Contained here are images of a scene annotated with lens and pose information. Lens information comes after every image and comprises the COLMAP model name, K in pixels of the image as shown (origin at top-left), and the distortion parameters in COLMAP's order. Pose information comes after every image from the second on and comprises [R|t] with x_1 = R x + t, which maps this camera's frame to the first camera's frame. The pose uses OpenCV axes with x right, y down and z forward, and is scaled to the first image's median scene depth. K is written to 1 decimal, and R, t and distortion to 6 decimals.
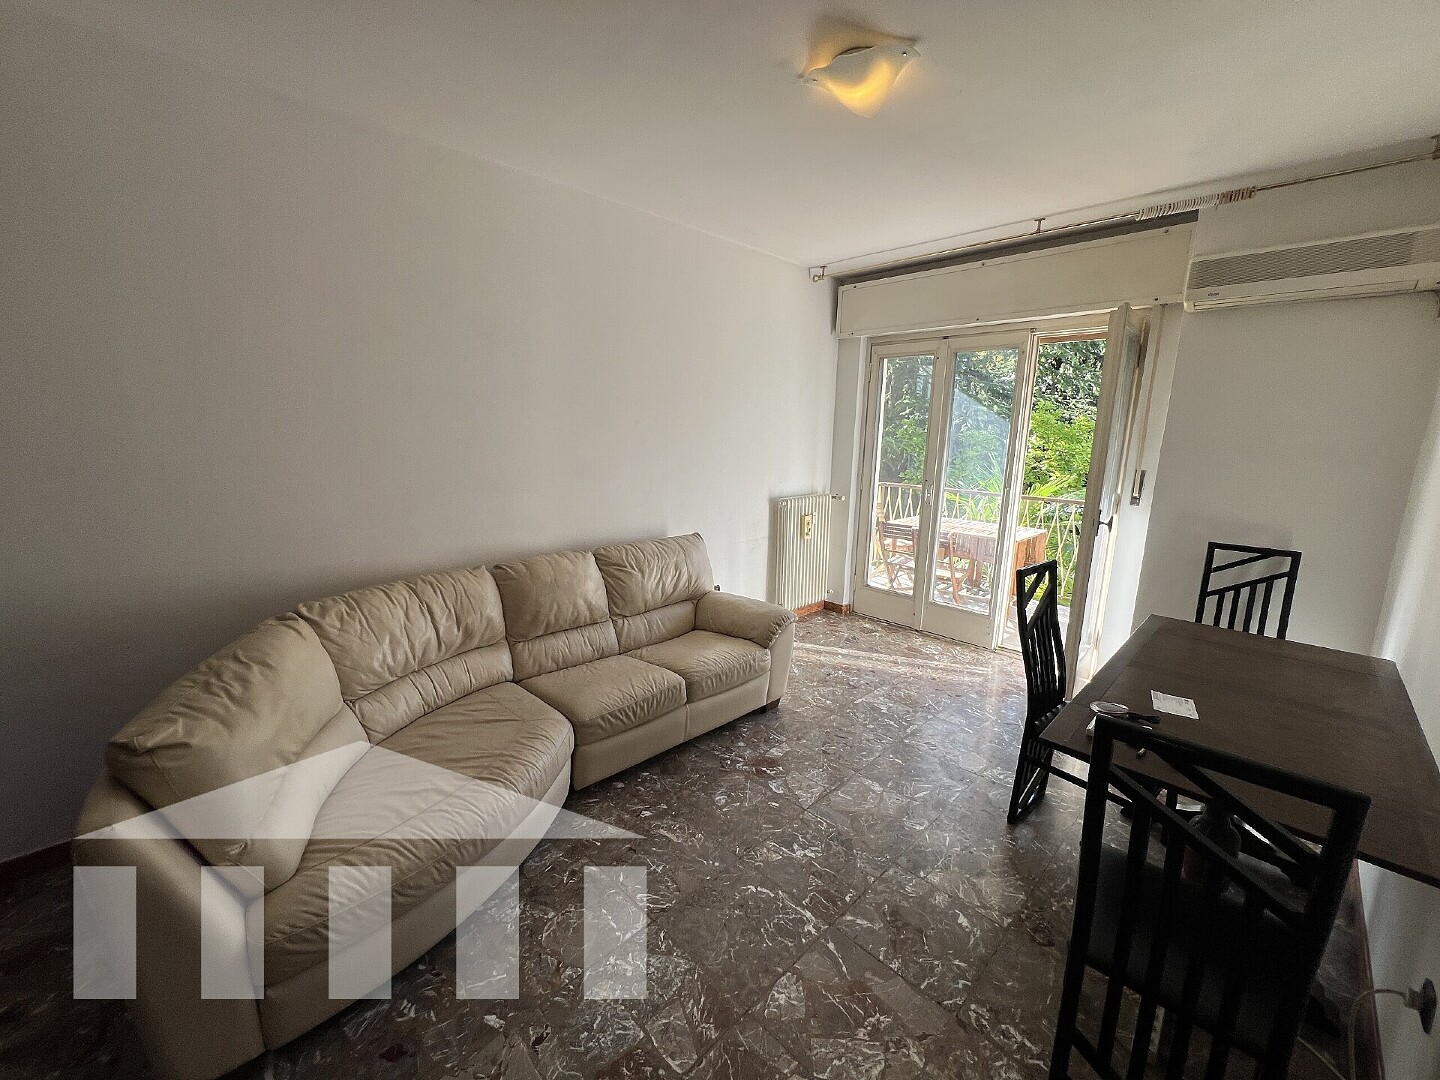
lens RADIAL K [[576.0, 0, 714.8], [0, 576.0, 533.4], [0, 0, 1]] dist [-0.000261, 0.000044]
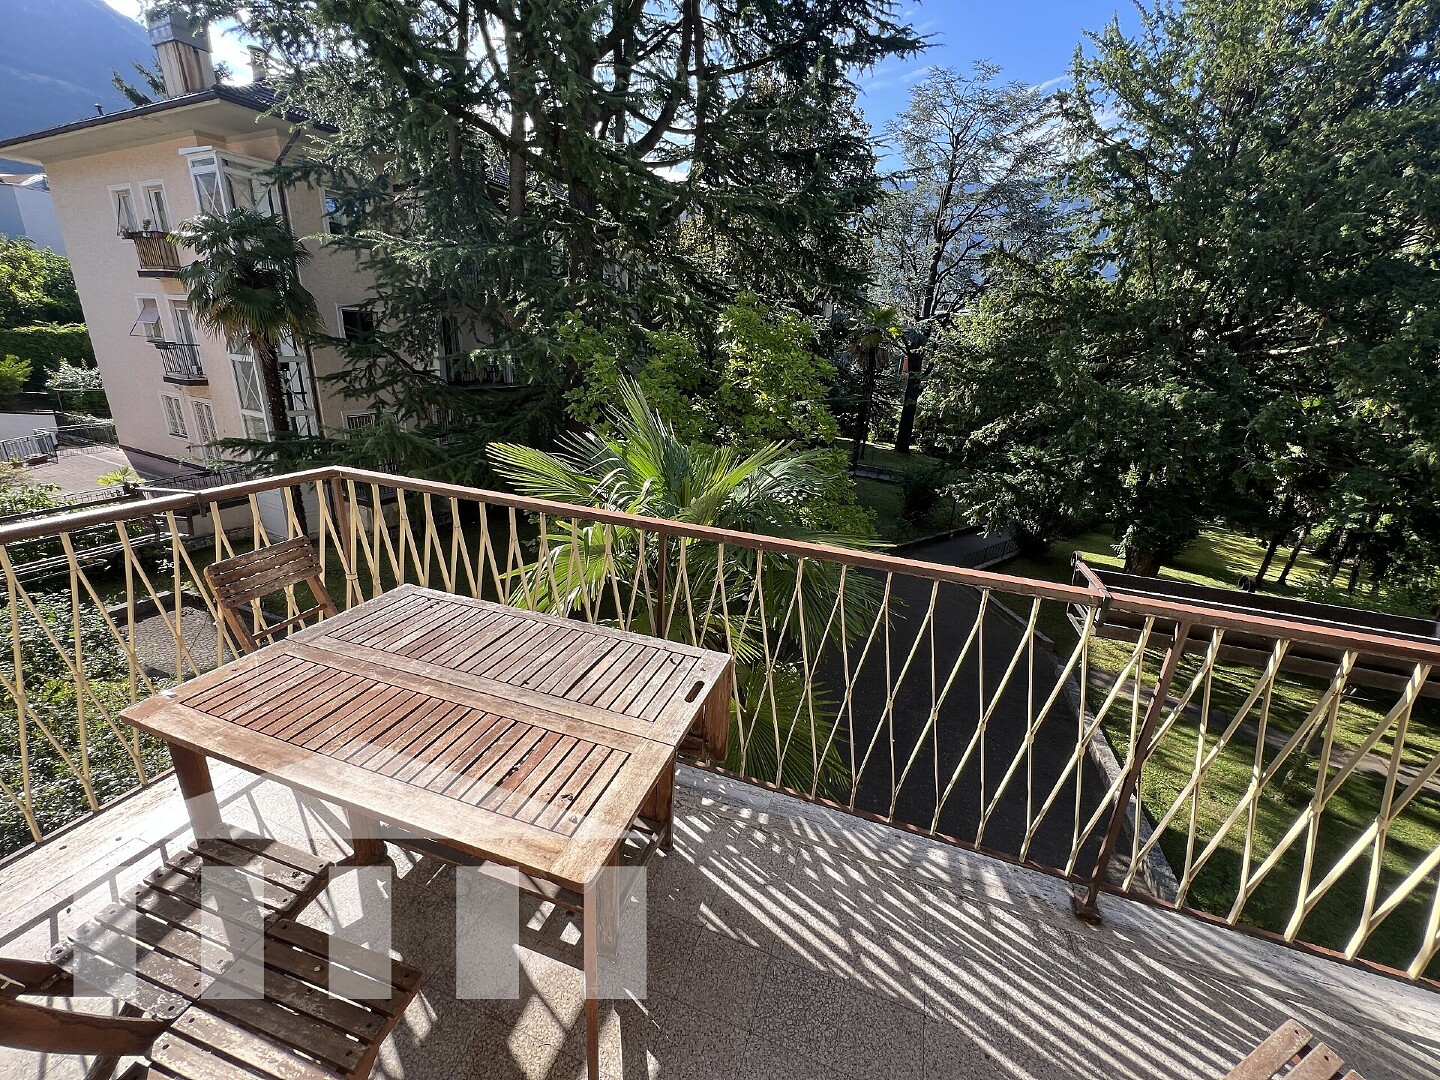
lens RADIAL K [[576.0, 0, 714.8], [0, 576.0, 533.4], [0, 0, 1]] dist [-0.000261, 0.000044]
pose [[0.901019, -0.114200, 0.418478, 0.977660], [0.045706, 0.984347, 0.170213, -0.265098], [-0.431365, -0.134239, 0.892134, 1.608015]]
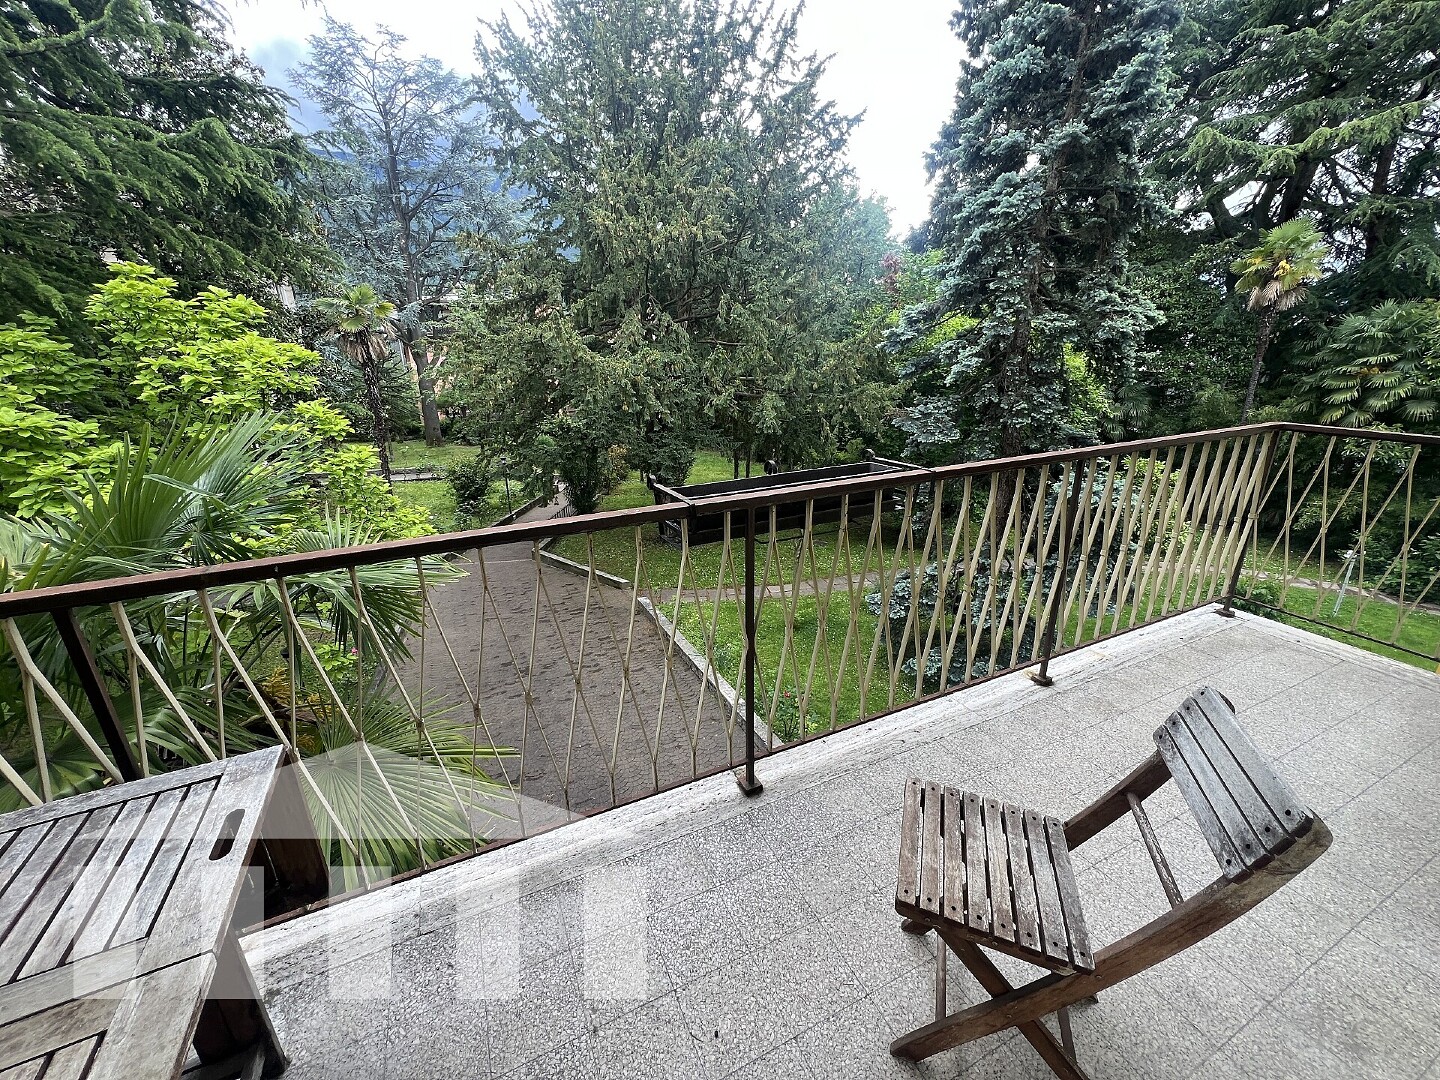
lens RADIAL K [[576.6, 0, 714.1], [0, 576.6, 534.9], [0, 0, 1]] dist [-0.001368, -0.000003]
pose [[0.336540, -0.332609, 0.880972, 1.042119], [0.191608, 0.940159, 0.281758, -0.216245], [-0.921969, 0.073978, 0.380131, 1.707899]]
